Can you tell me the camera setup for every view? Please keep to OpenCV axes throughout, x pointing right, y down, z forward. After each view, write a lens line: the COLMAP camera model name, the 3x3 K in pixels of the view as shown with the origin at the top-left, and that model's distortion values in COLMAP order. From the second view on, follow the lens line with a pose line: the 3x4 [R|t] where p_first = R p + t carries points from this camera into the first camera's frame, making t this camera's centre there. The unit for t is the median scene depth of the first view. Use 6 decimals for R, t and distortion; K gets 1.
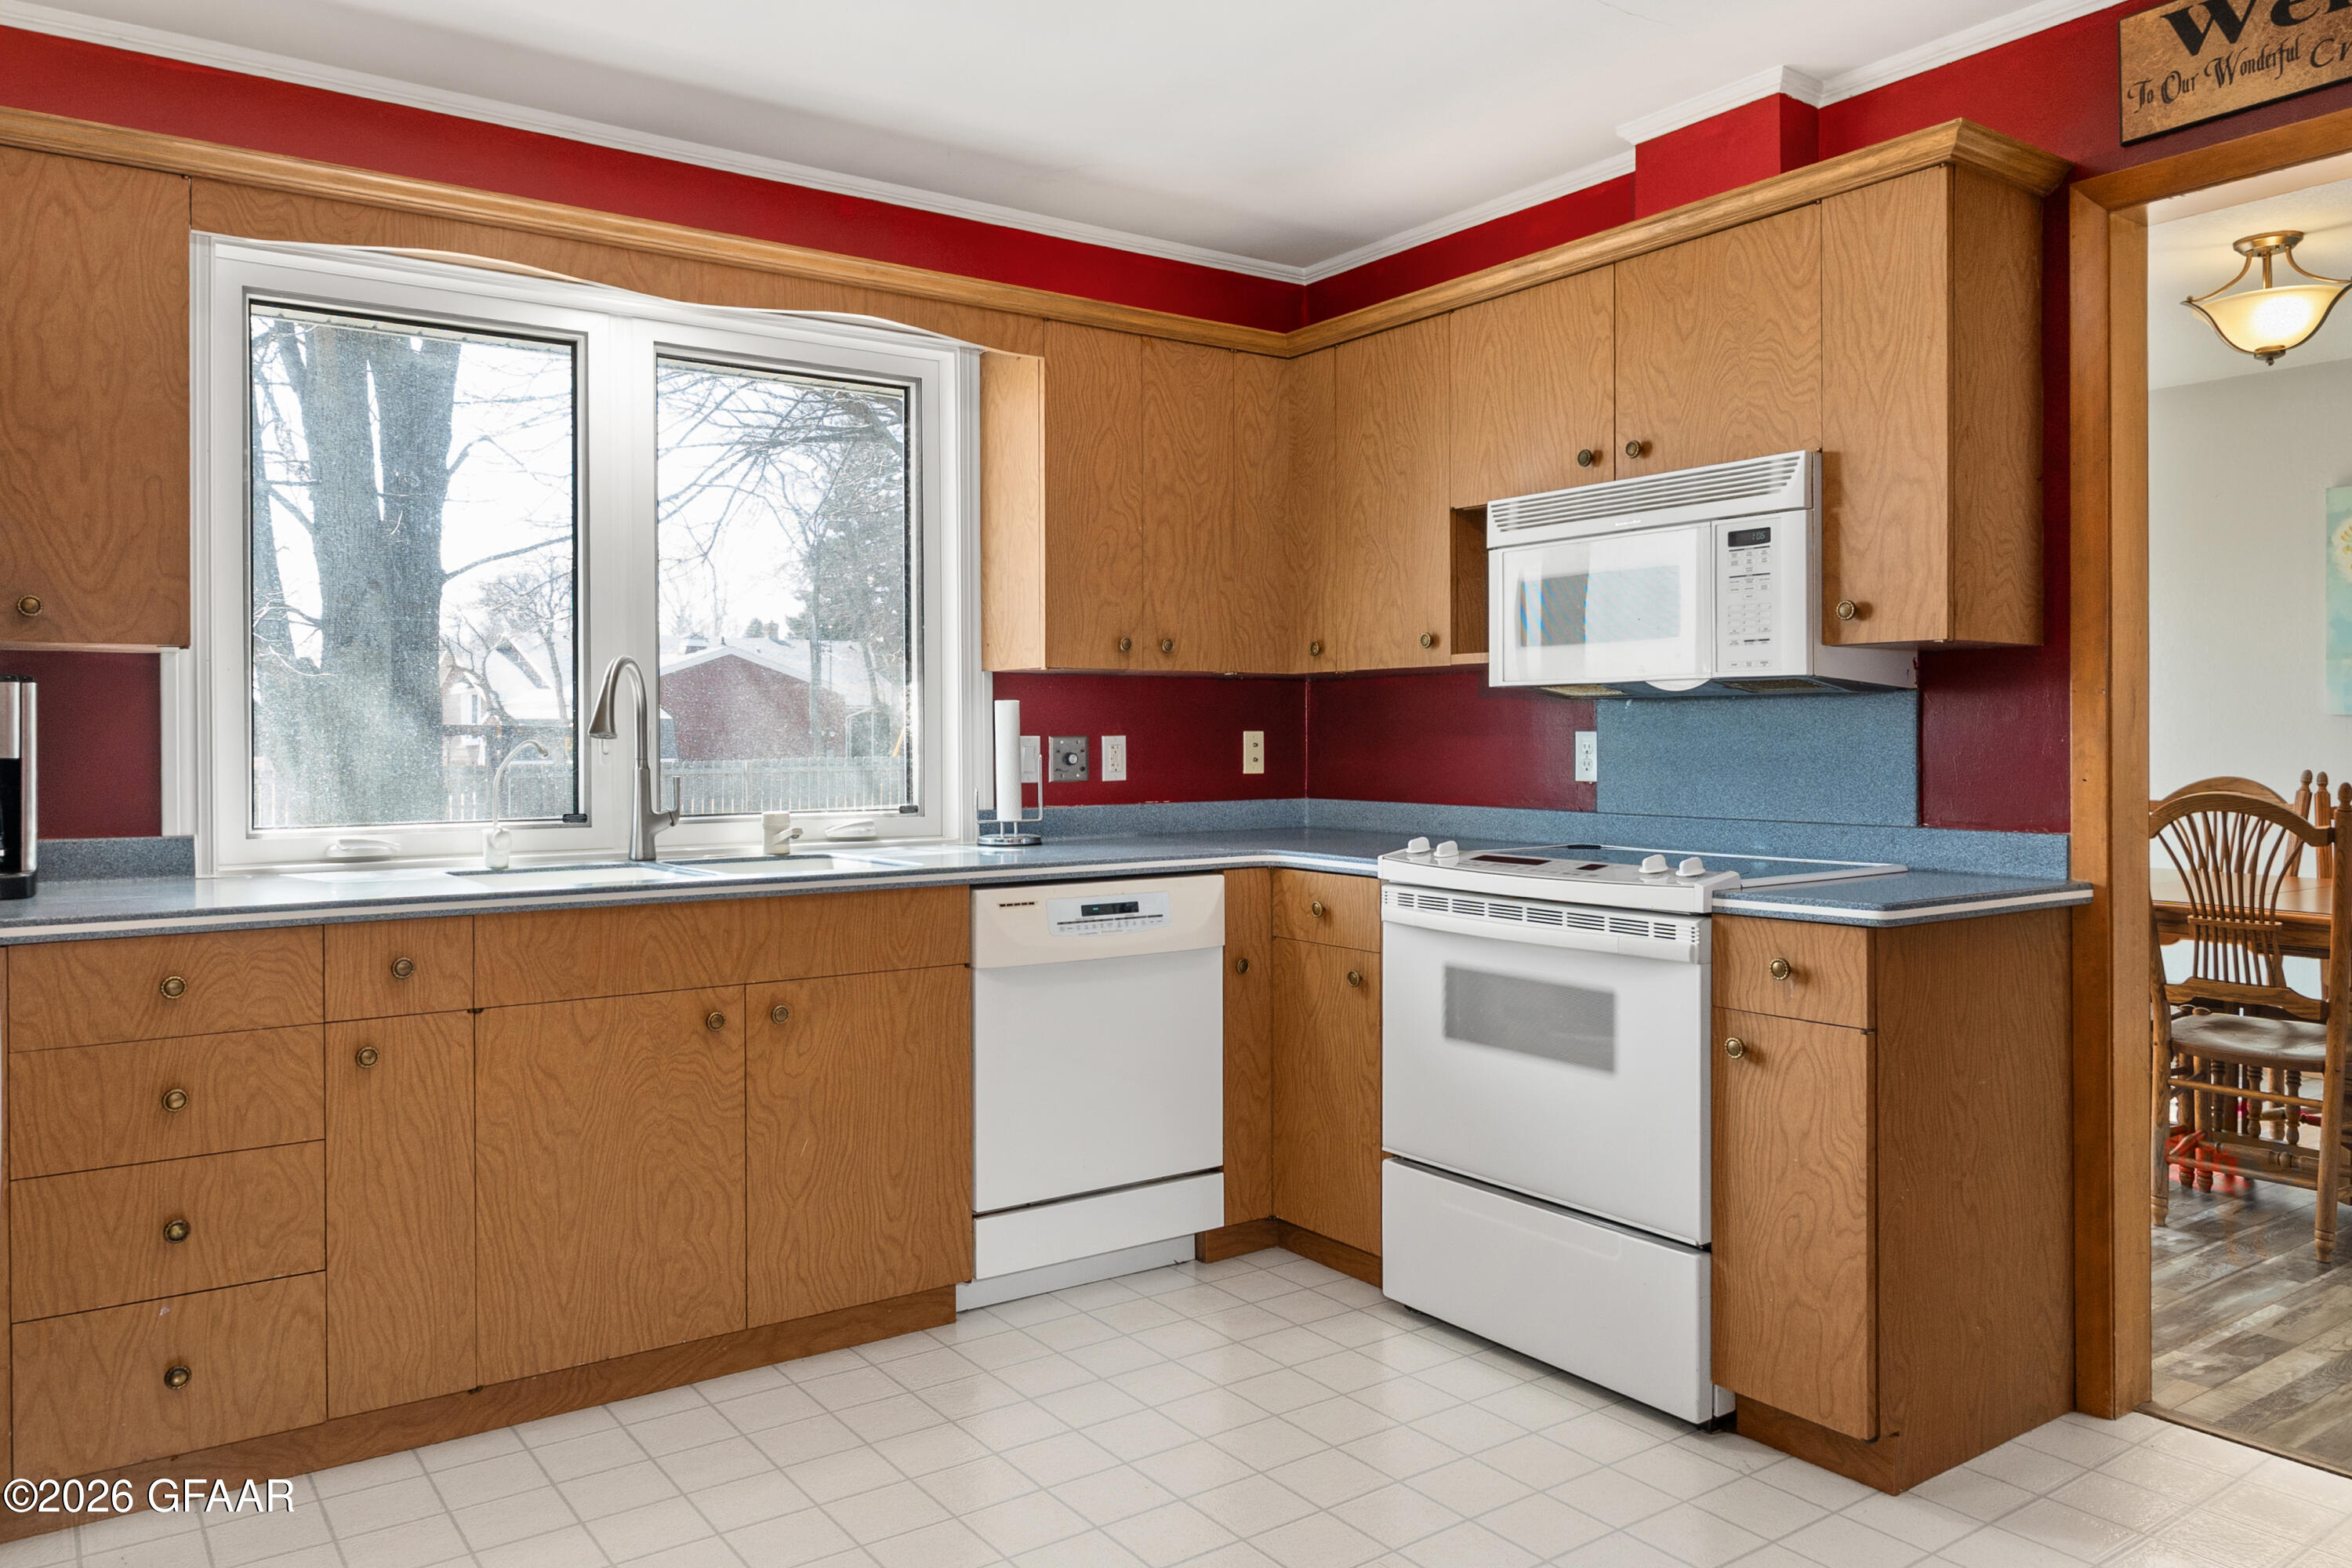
lens RADIAL K [[1658.7, 0, 1183.5], [0, 1658.7, 771.4], [0, 0, 1]] dist [0.000327, -0.006574]
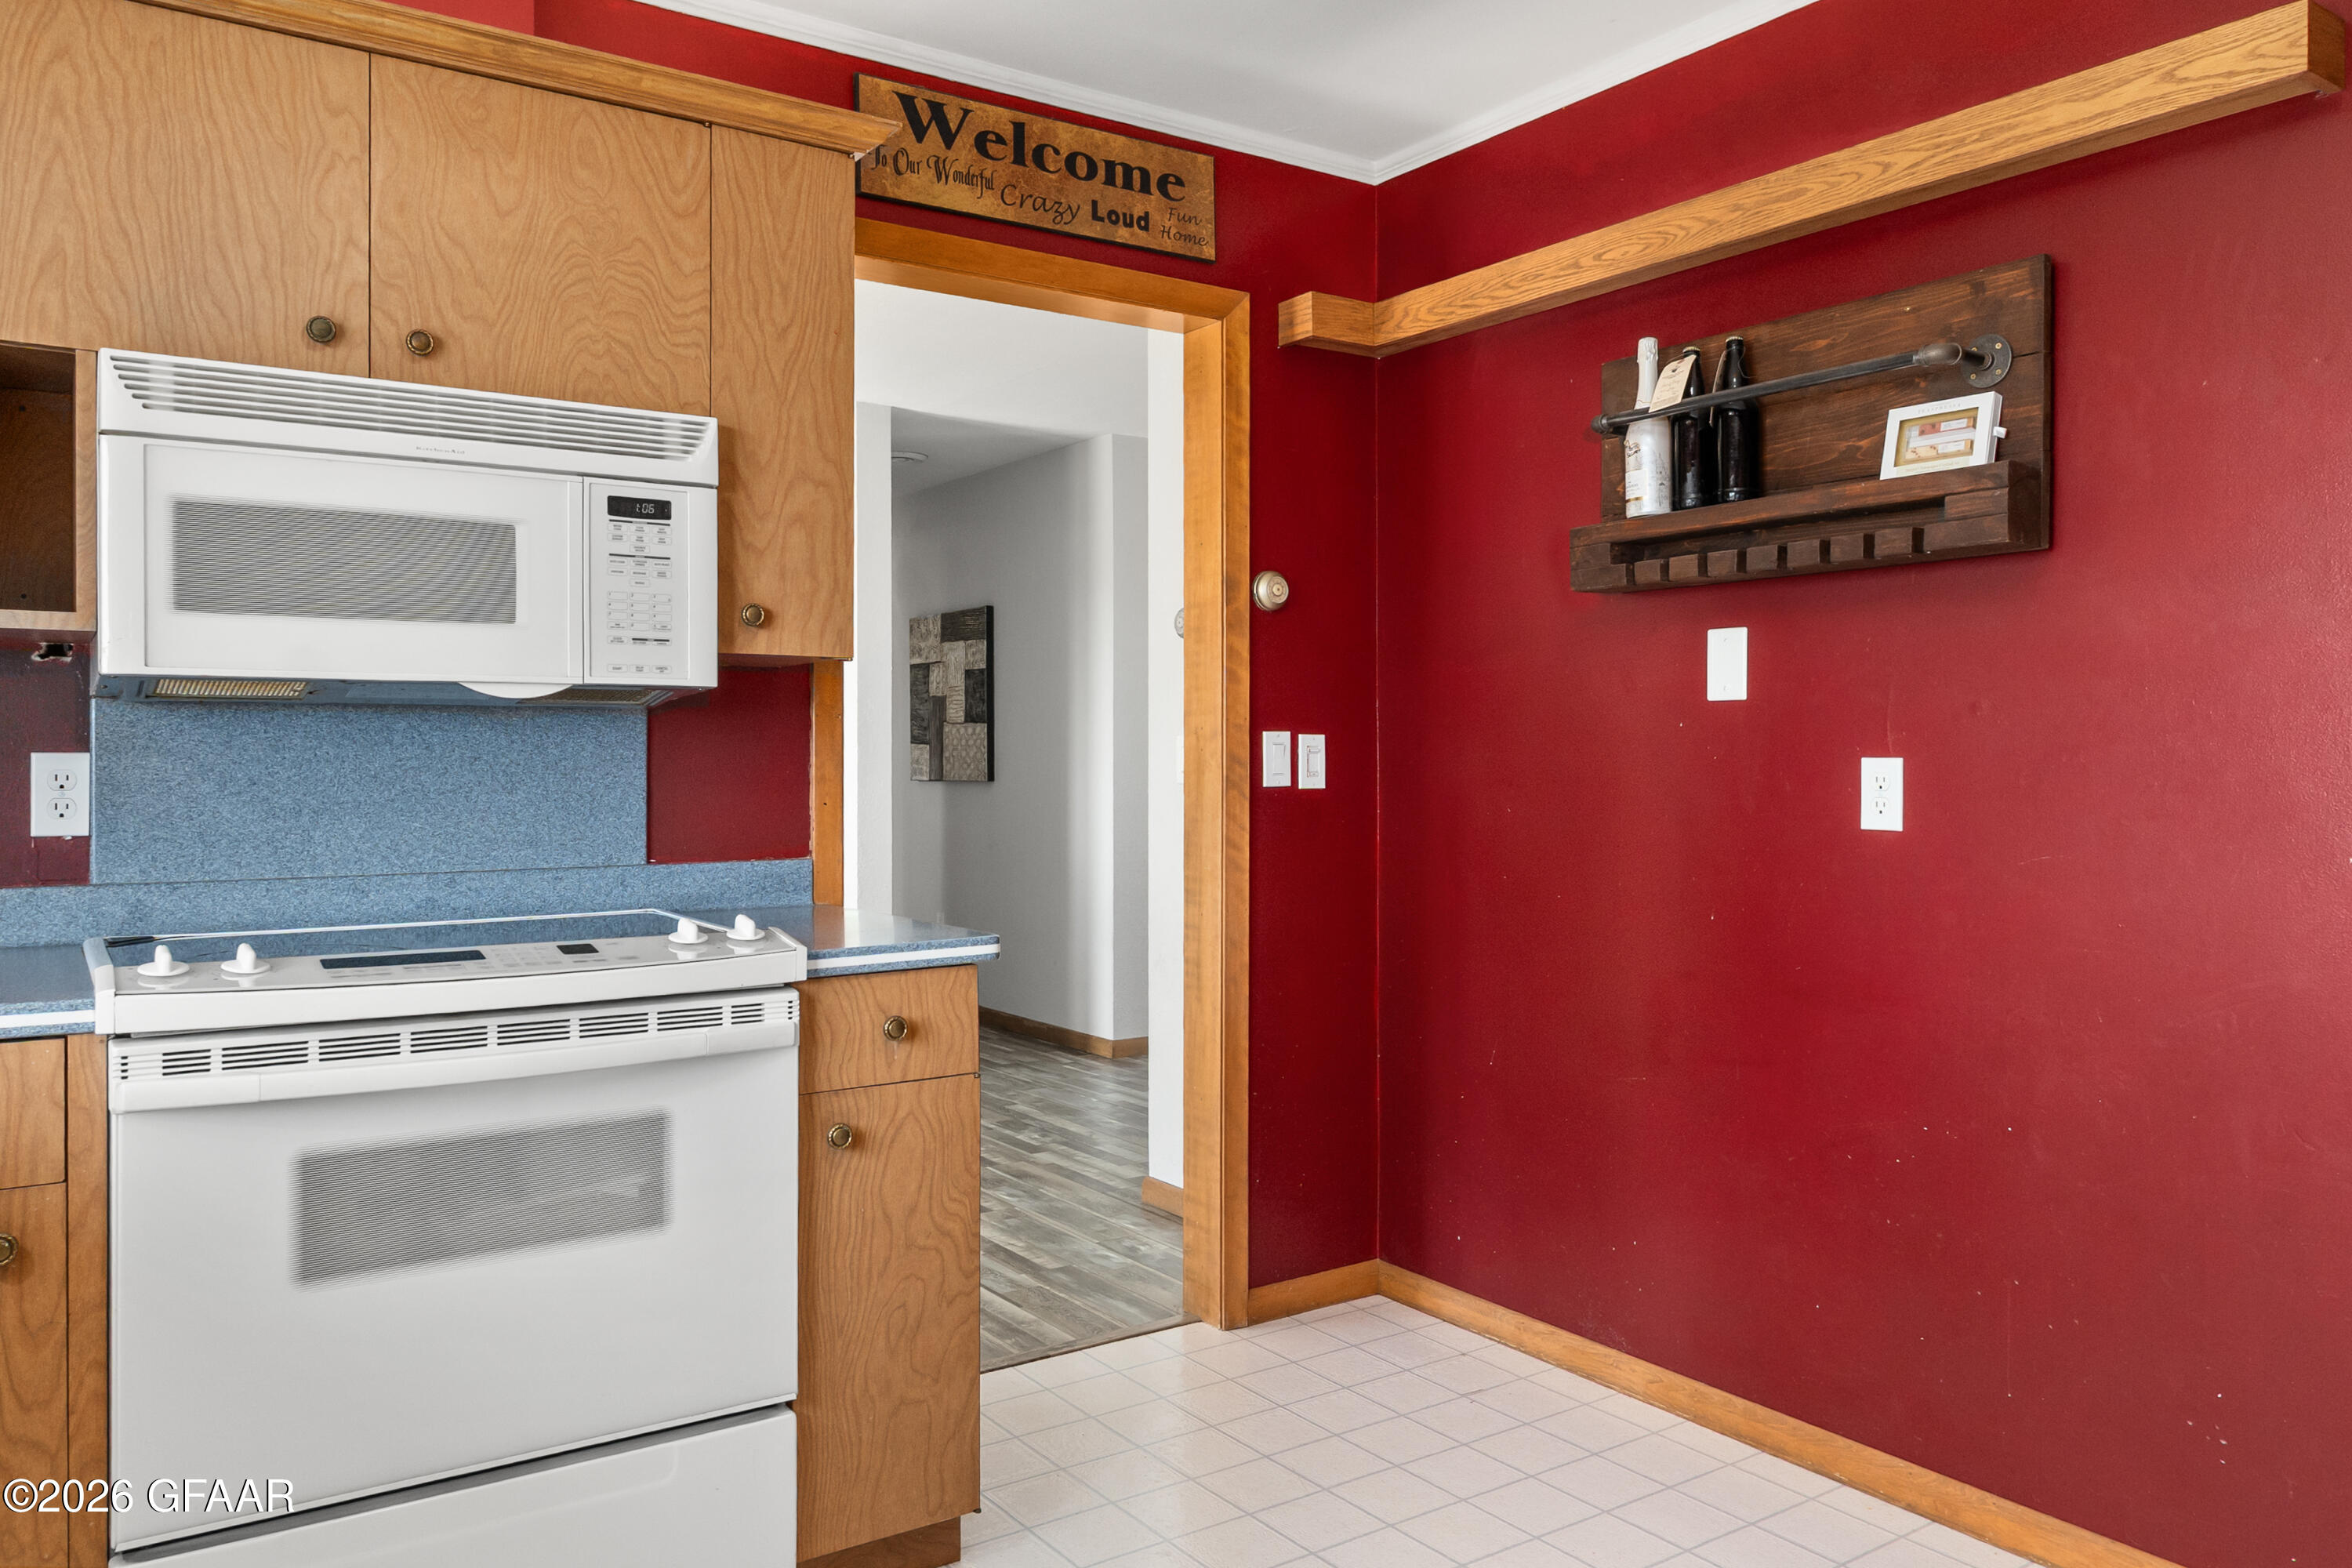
lens RADIAL K [[1658.7, 0, 1177.5], [0, 1658.7, 779.6], [0, 0, 1]] dist [0.000327, -0.006574]
pose [[0.014107, -0.011495, 0.999834, -0.464793], [0.021587, 0.999704, 0.011189, -0.016326], [-0.999667, 0.021426, 0.014351, 0.769340]]
